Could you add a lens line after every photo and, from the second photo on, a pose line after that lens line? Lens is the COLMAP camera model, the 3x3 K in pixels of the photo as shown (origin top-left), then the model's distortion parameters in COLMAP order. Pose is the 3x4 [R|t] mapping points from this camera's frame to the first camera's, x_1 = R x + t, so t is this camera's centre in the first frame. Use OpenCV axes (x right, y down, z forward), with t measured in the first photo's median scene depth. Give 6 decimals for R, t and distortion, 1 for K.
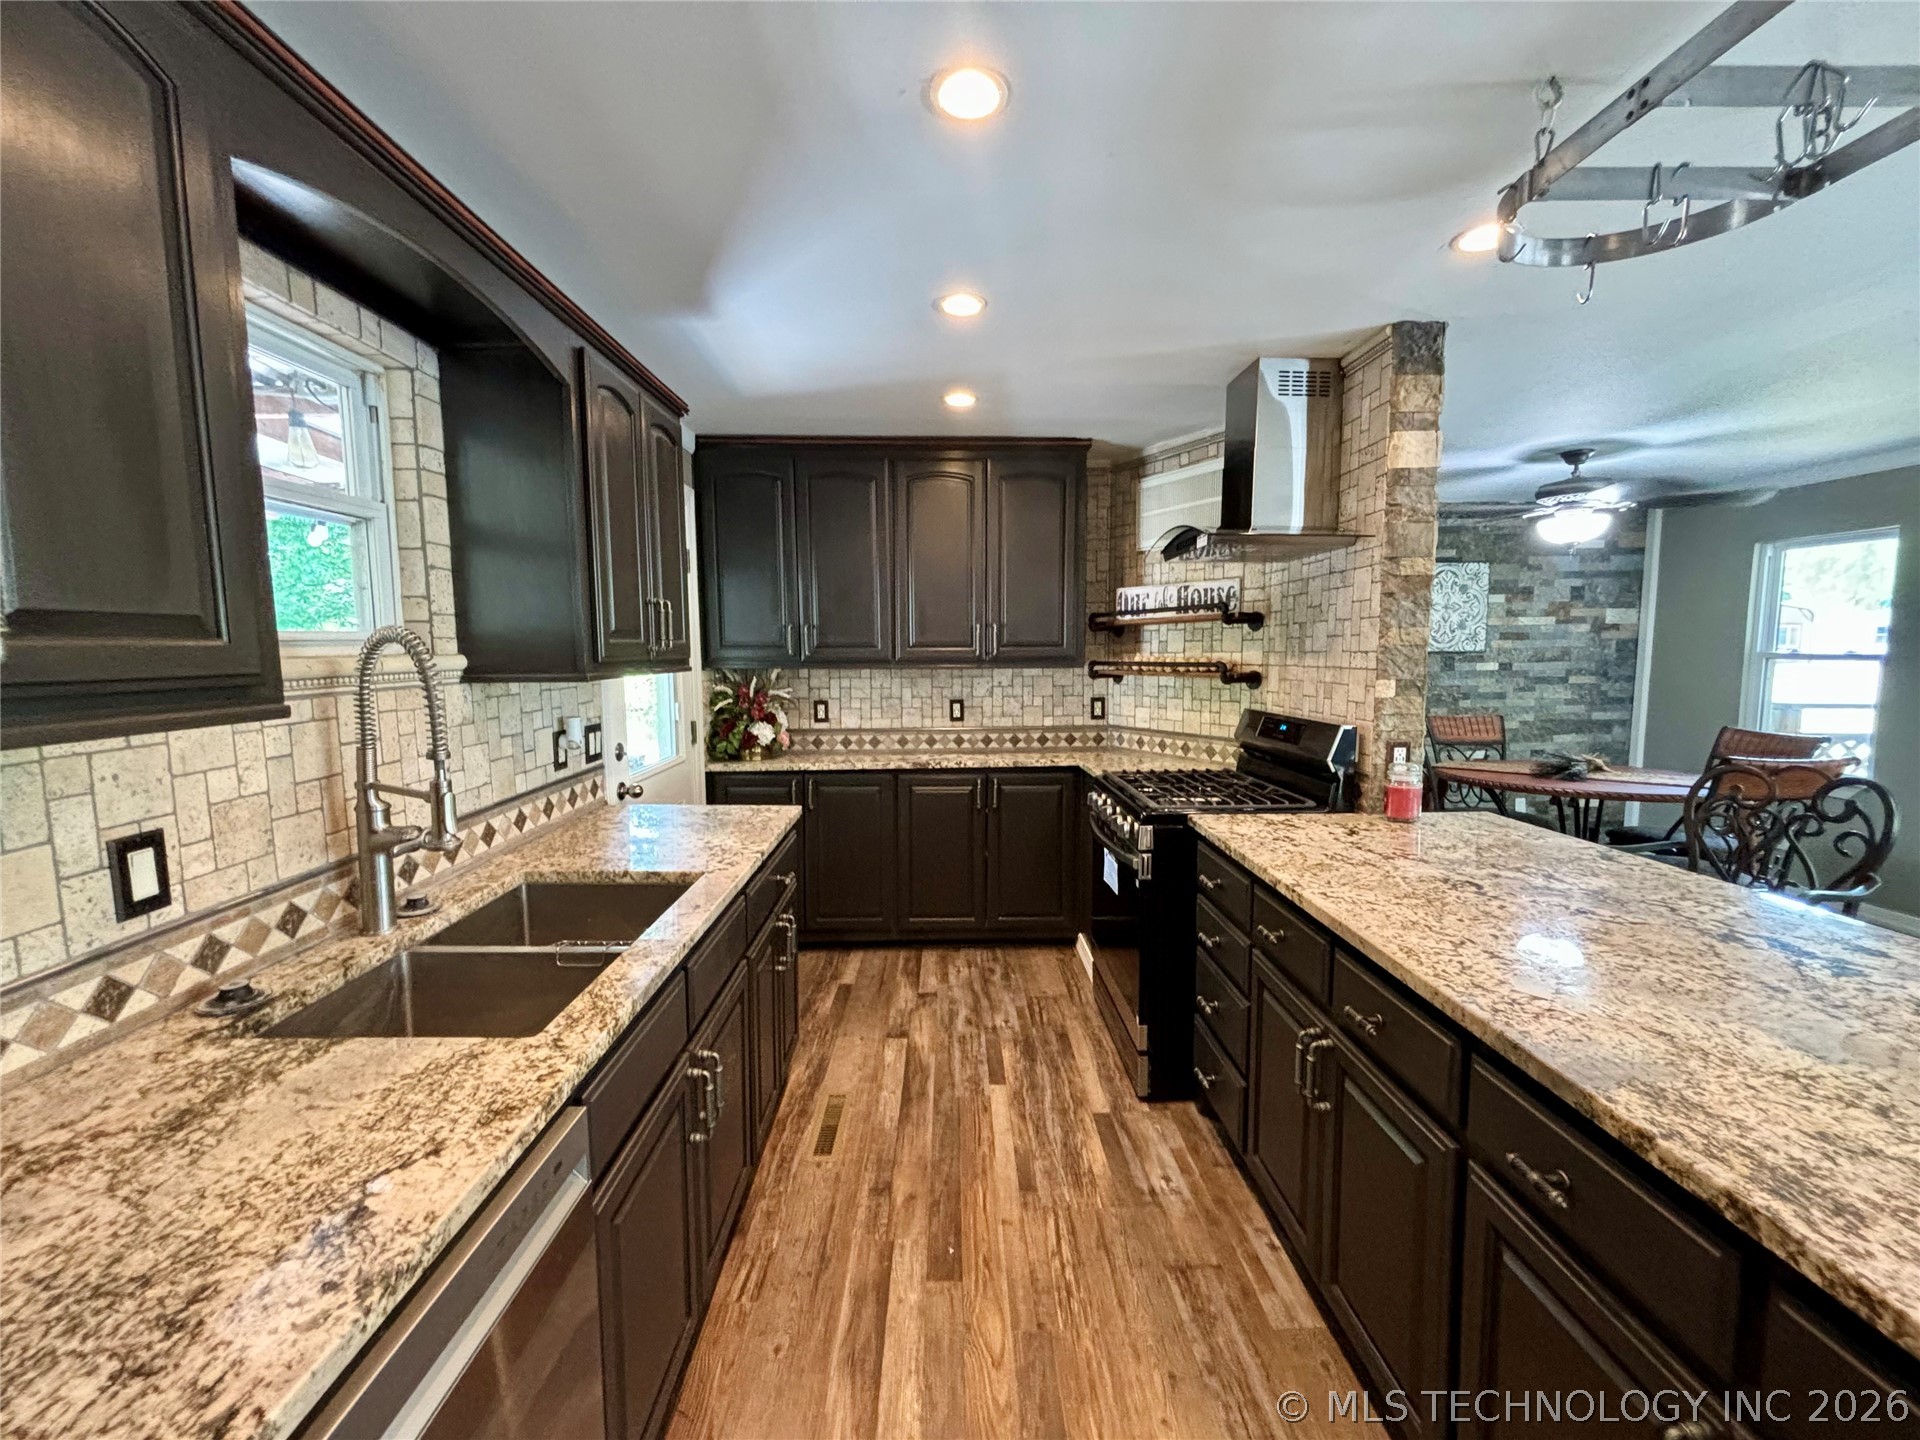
lens RADIAL K [[771.7, 0, 958.3], [0, 771.7, 710.6], [0, 0, 1]] dist [0.010775, -0.004222]
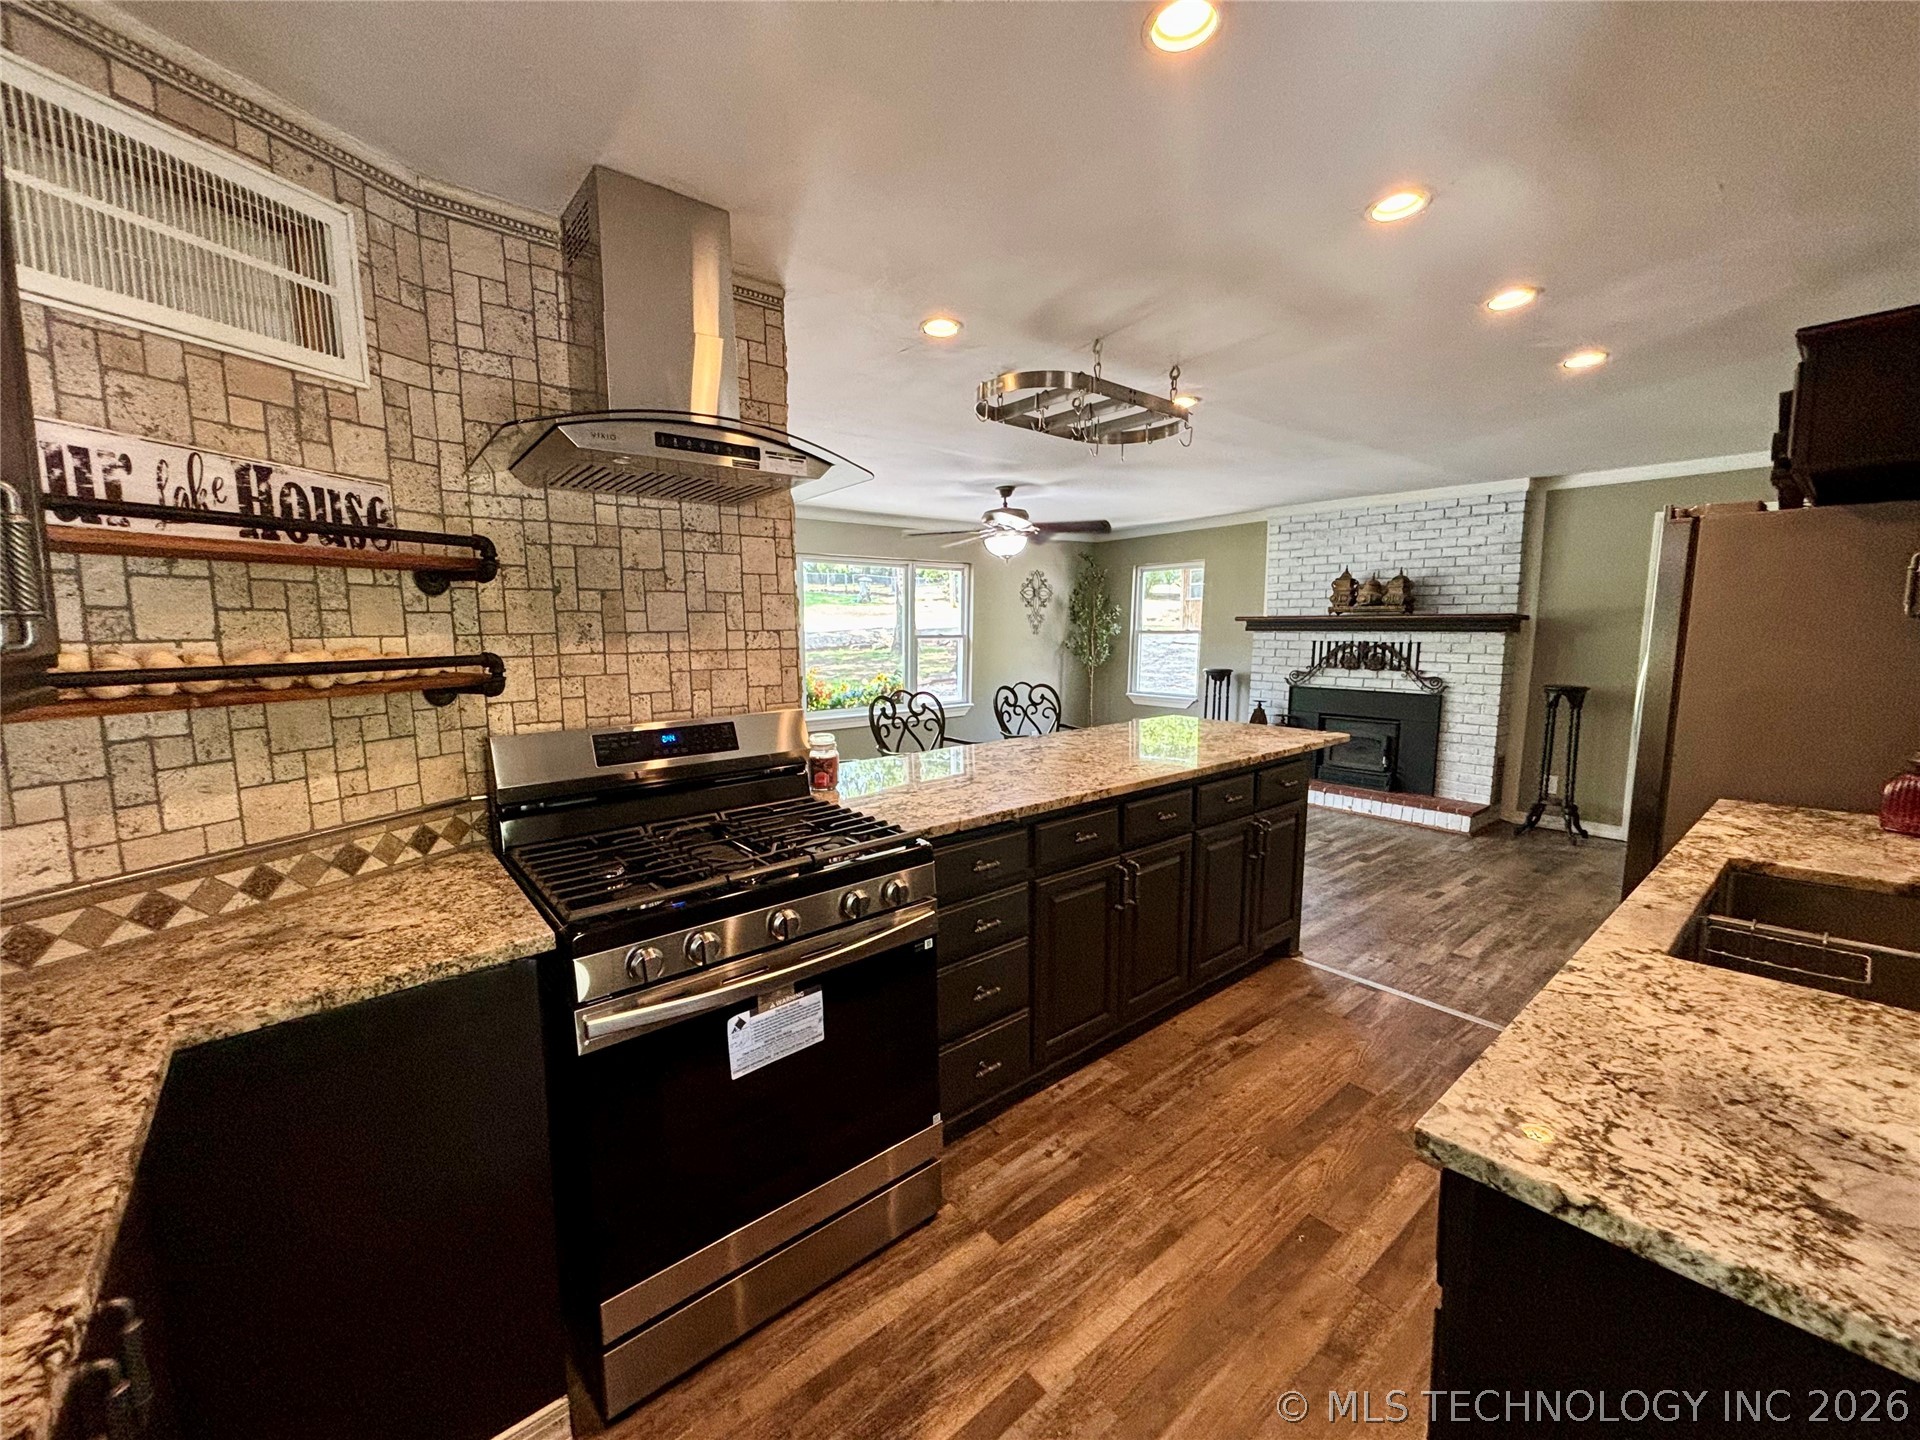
lens RADIAL K [[776.1, 0, 961.6], [0, 776.1, 719.3], [0, 0, 1]] dist [0.002057, -0.001120]
pose [[-0.627468, -0.079299, 0.774594, -0.226984], [0.078488, 0.983292, 0.164245, -0.069190], [-0.774677, 0.163855, -0.610760, 0.931863]]
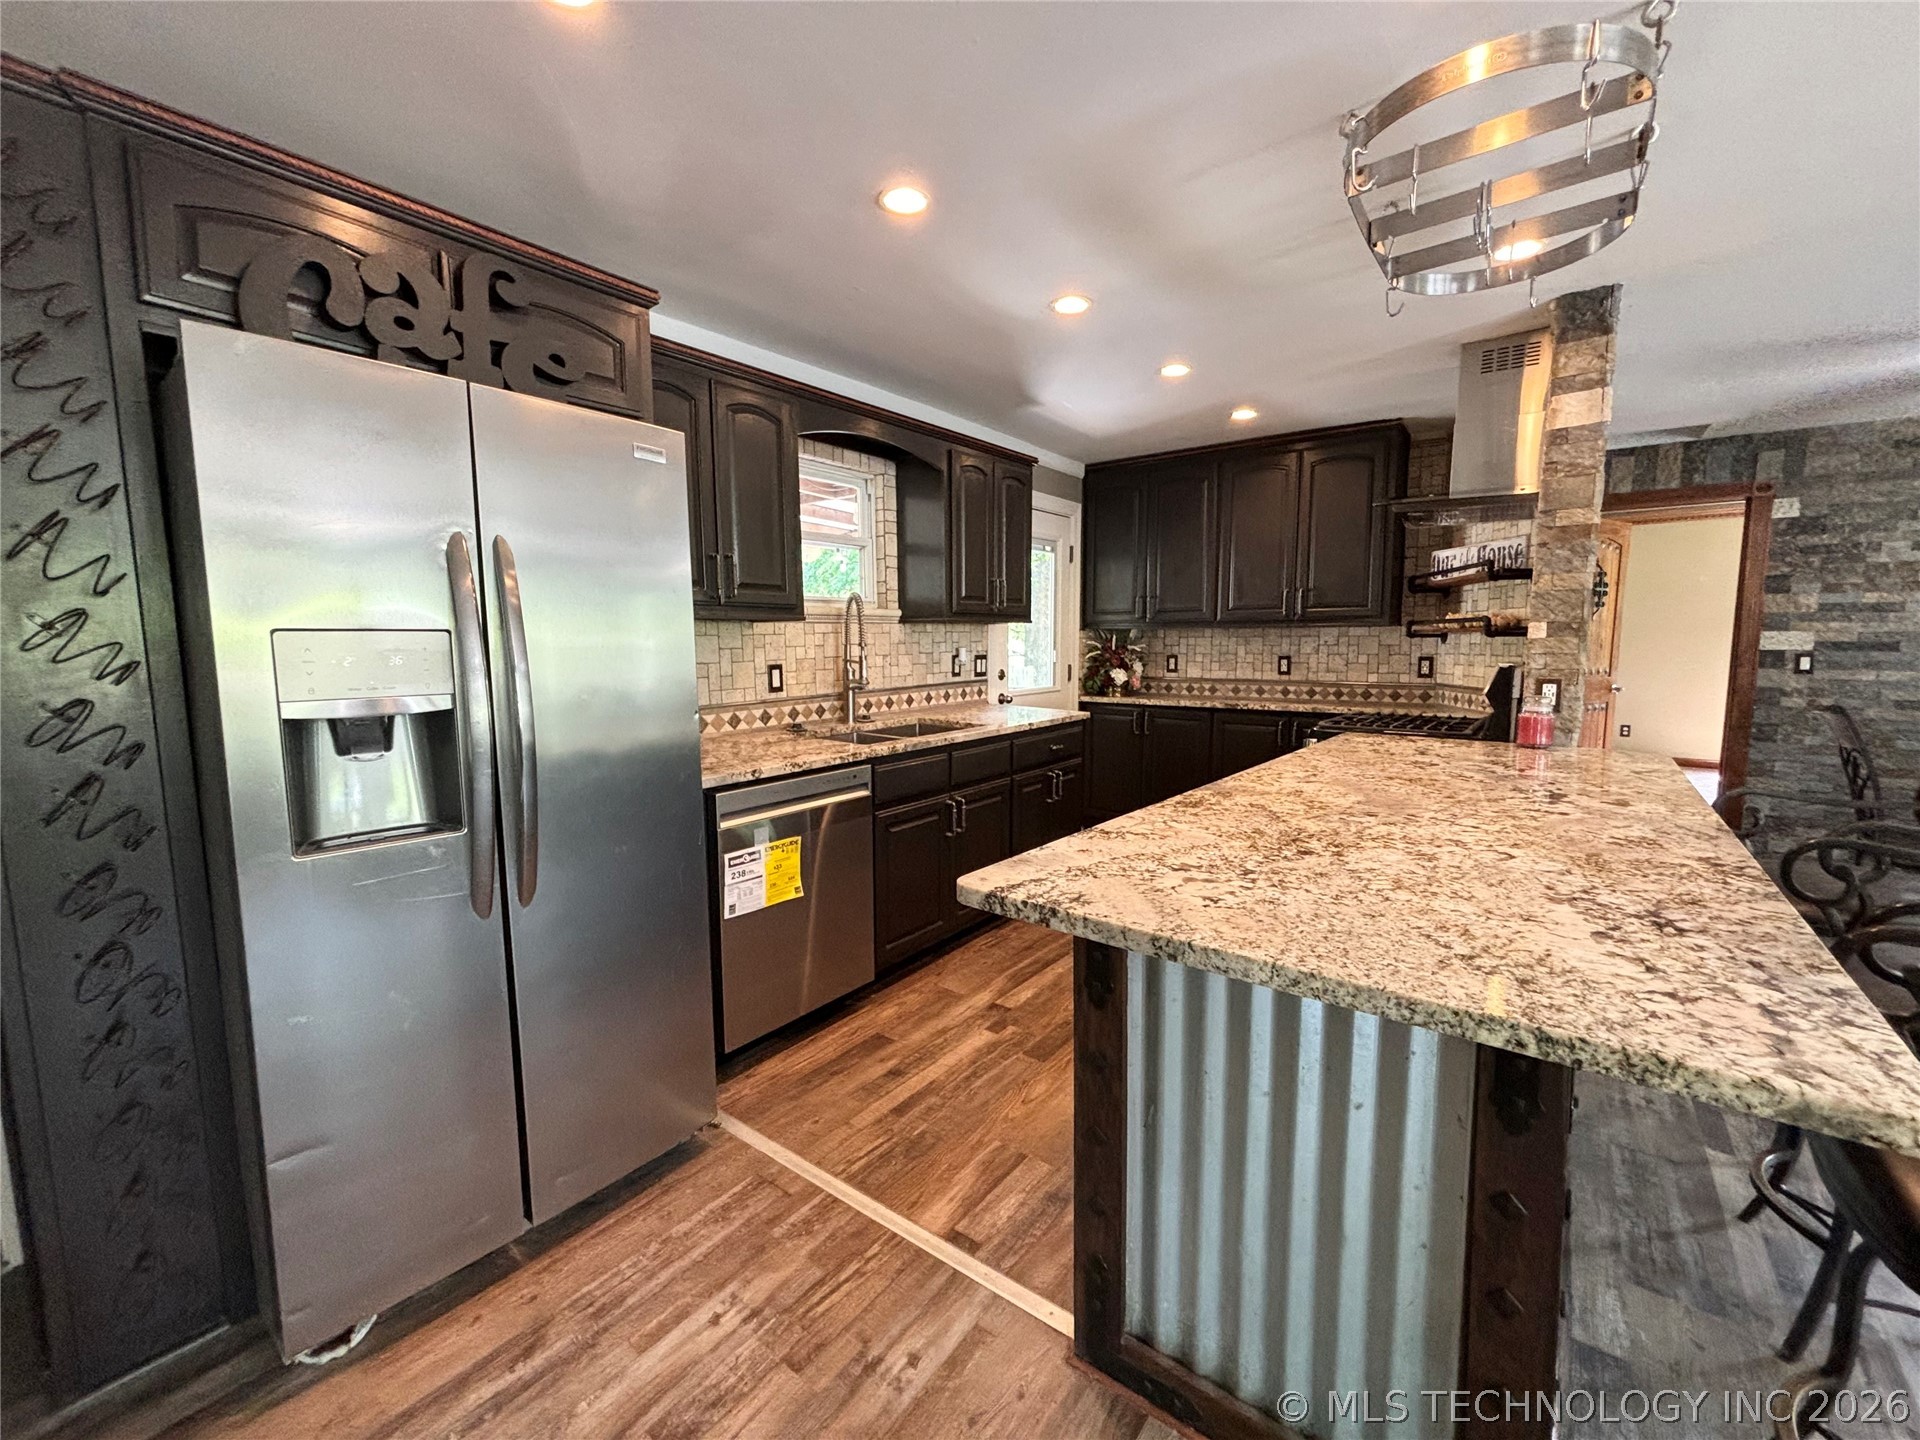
lens RADIAL K [[771.7, 0, 958.3], [0, 771.7, 710.6], [0, 0, 1]] dist [0.010775, -0.004222]
pose [[0.775260, 0.062889, -0.628503, 0.393915], [-0.053544, 0.997993, 0.033814, 0.059847], [0.629368, 0.007438, 0.777072, -0.245914]]
